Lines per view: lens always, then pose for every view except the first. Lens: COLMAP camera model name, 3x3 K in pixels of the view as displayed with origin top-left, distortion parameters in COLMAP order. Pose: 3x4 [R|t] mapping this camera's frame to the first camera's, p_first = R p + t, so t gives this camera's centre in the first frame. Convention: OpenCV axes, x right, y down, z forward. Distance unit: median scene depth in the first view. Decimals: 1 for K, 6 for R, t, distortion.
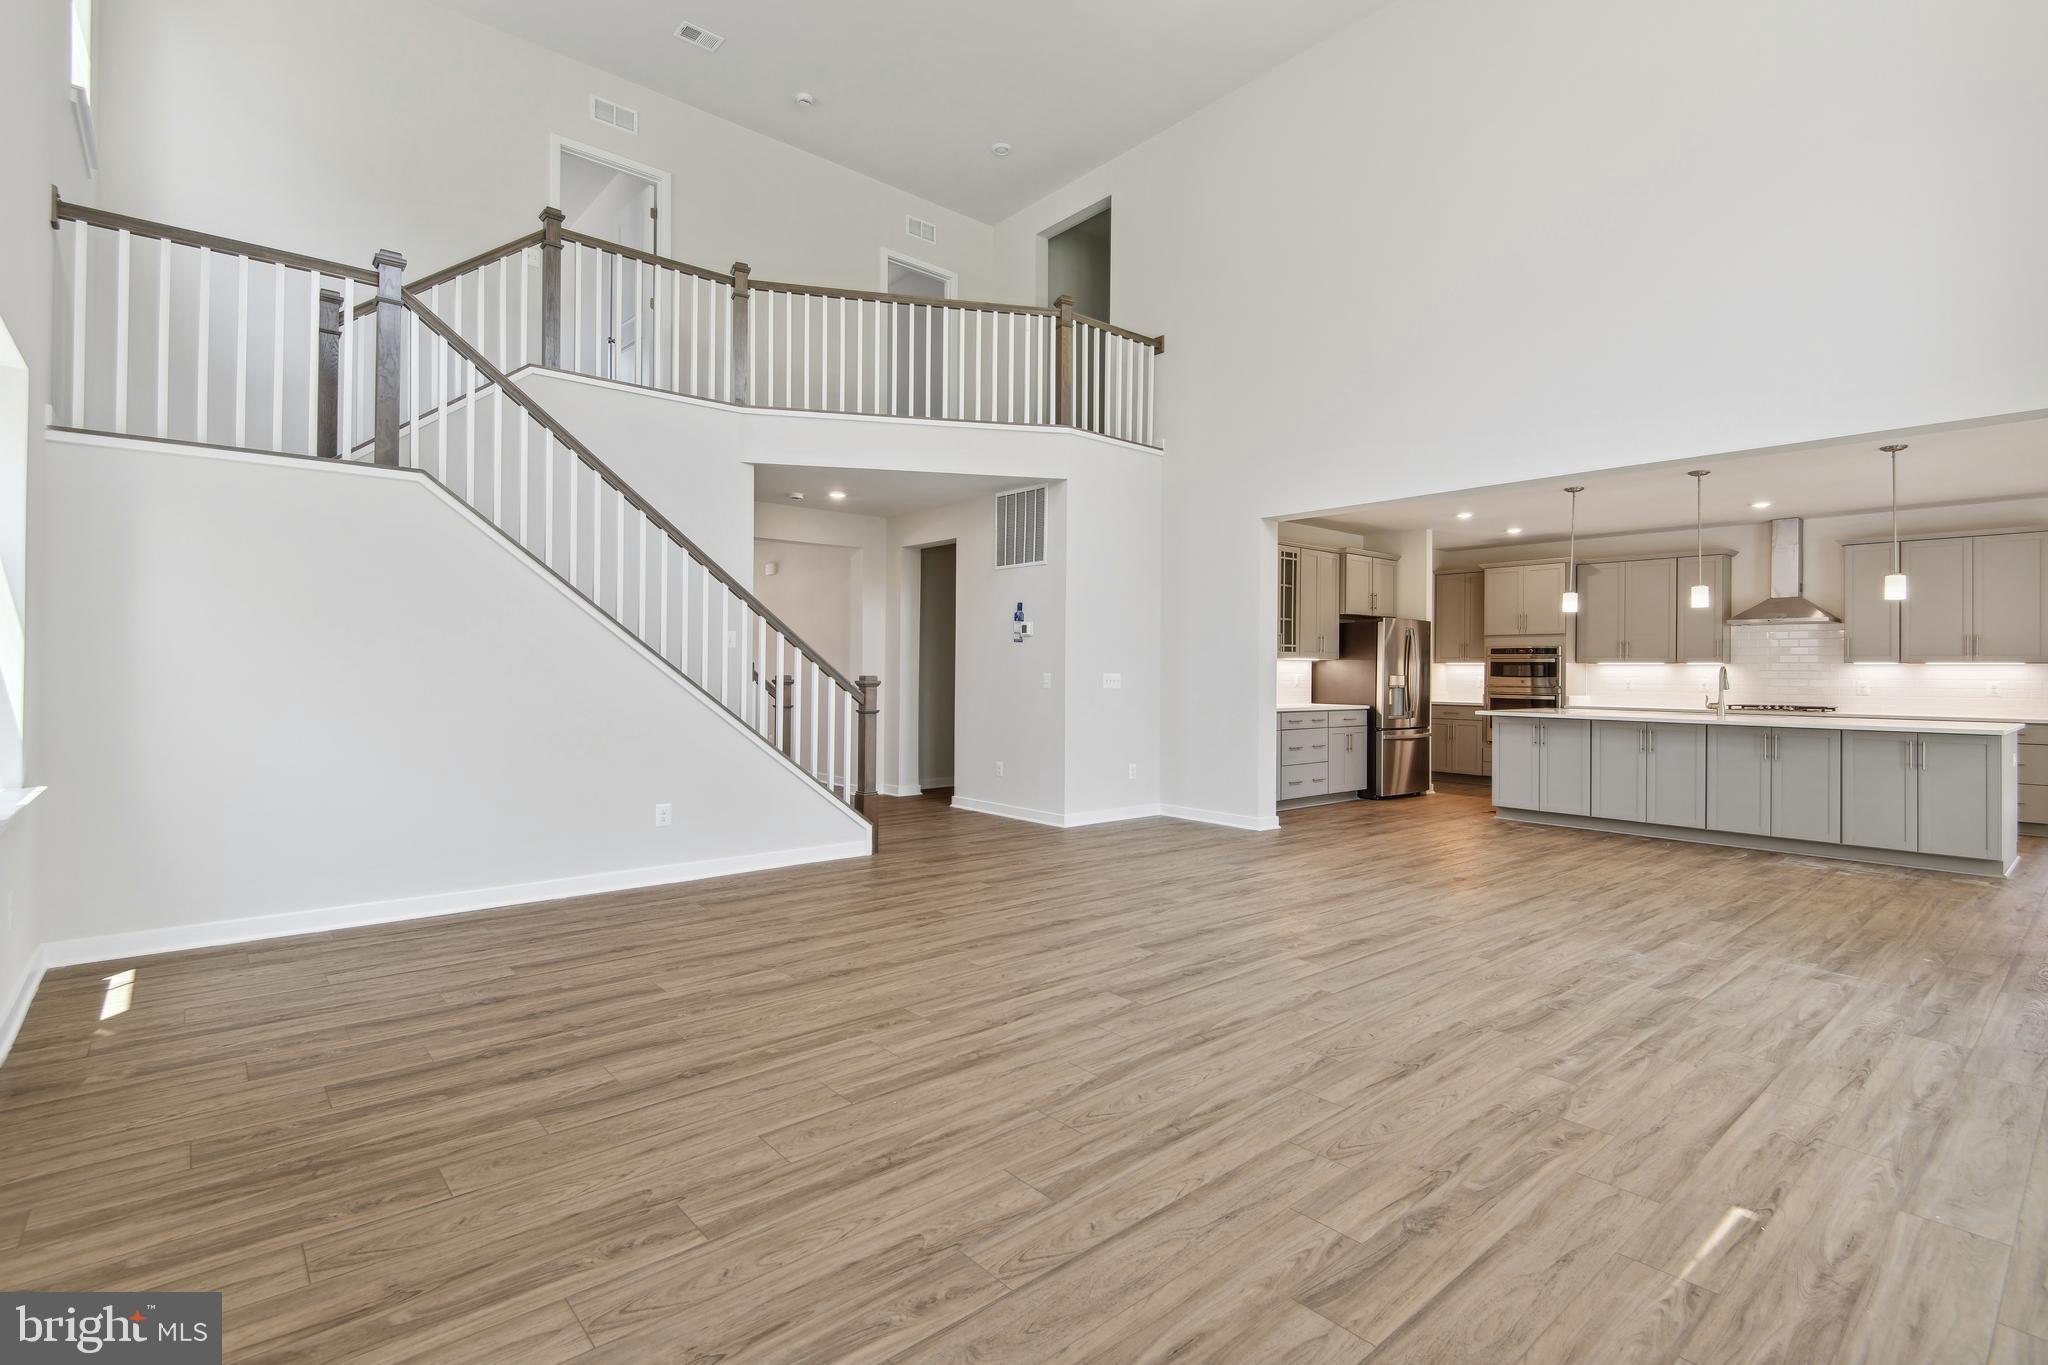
lens RADIAL K [[948.6, 0, 1022.0], [0, 948.6, 676.0], [0, 0, 1]] dist [0.016053, -0.012952]
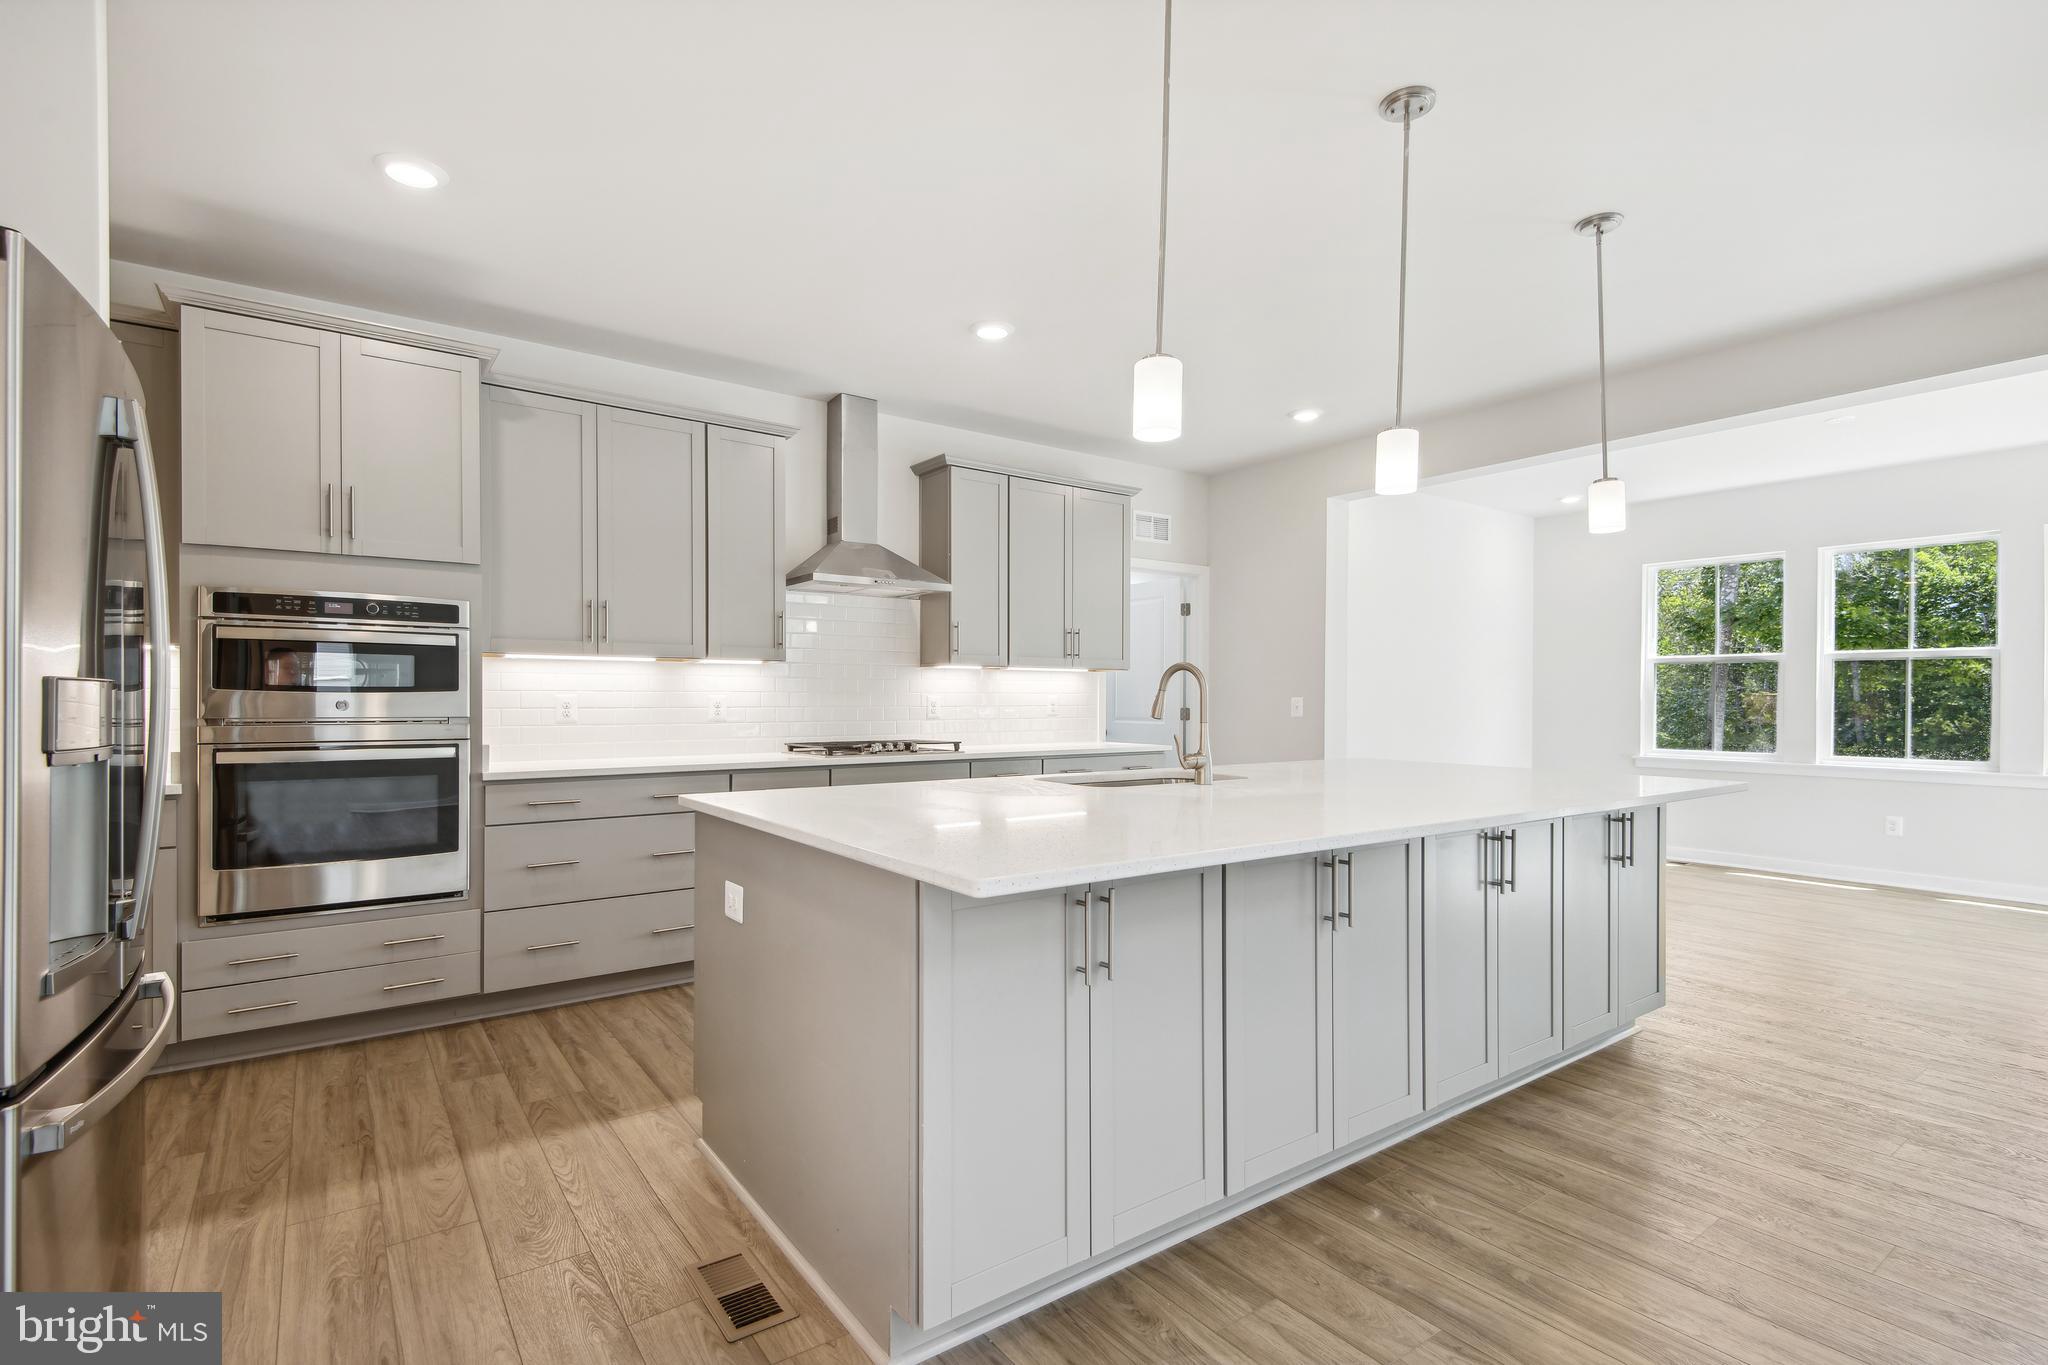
lens RADIAL K [[959.7, 0, 1021.0], [0, 959.7, 699.9], [0, 0, 1]] dist [0.001788, -0.000445]
pose [[0.074942, -0.011792, 0.997118, 0.284790], [0.003414, 0.999927, 0.011568, 0.001034], [-0.997182, 0.002537, 0.074977, 0.932385]]
